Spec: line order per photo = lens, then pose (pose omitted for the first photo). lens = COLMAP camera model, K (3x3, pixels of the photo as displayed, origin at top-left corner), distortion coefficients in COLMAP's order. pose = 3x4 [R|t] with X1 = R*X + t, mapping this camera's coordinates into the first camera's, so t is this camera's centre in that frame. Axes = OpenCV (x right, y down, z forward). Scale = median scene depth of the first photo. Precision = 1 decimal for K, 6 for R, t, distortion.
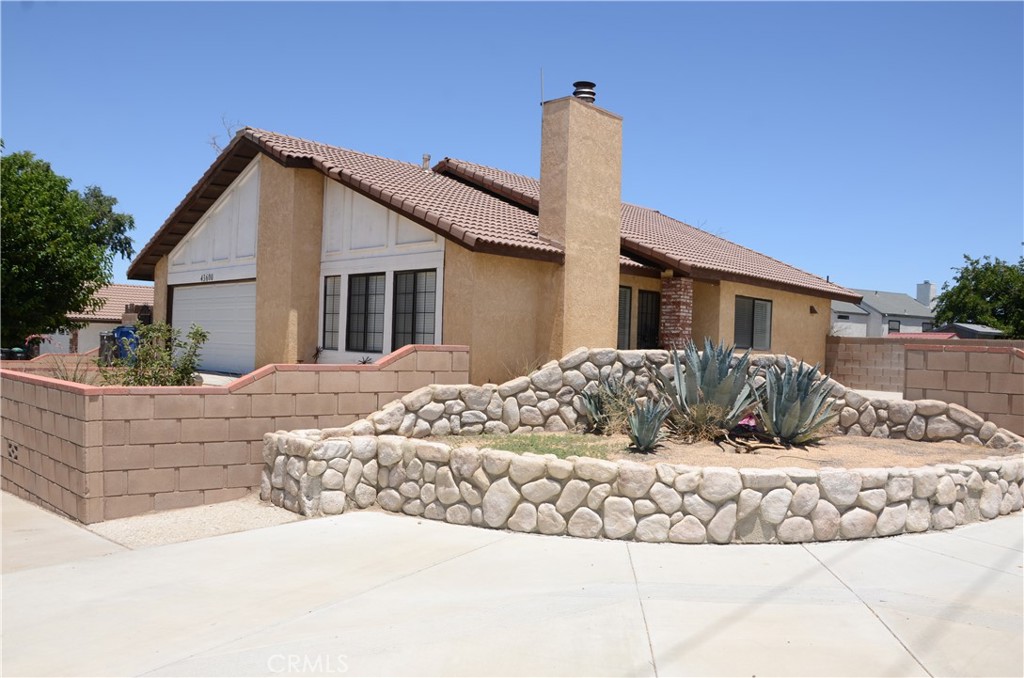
lens RADIAL K [[799.4, 0, 518.1], [0, 799.4, 355.7], [0, 0, 1]] dist [-0.153096, 0.120045]
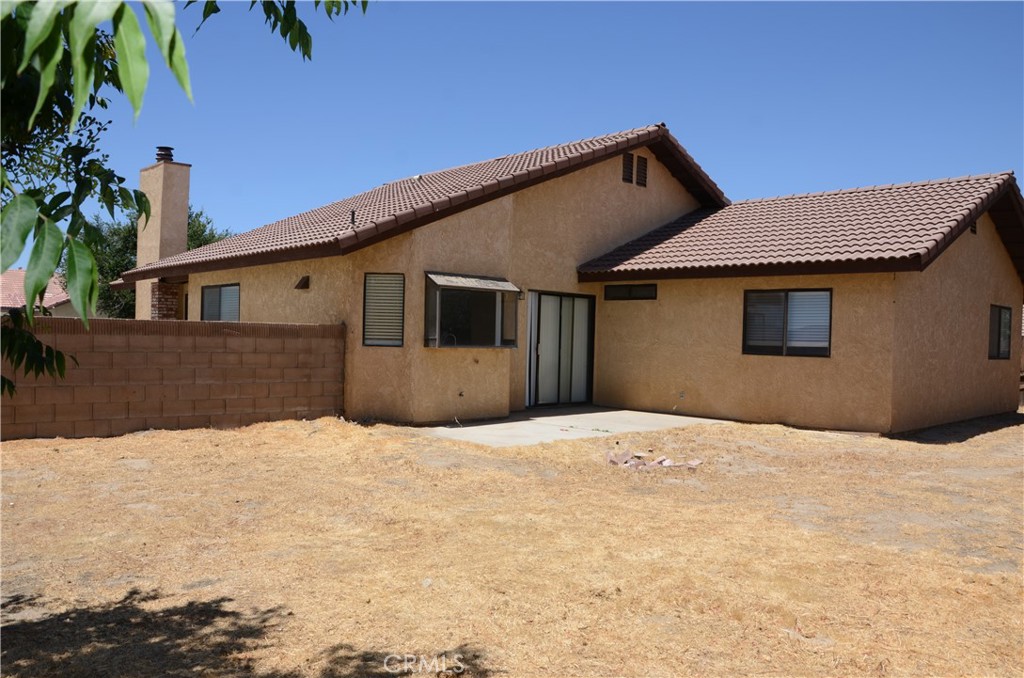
lens RADIAL K [[799.4, 0, 509.6], [0, 799.4, 338.2], [0, 0, 1]] dist [-0.153096, 0.120045]
pose [[-0.055572, -0.030088, -0.998001, 2.392318], [-0.033682, 0.999033, -0.028244, -0.011950], [0.997886, 0.032045, -0.056531, 2.953955]]
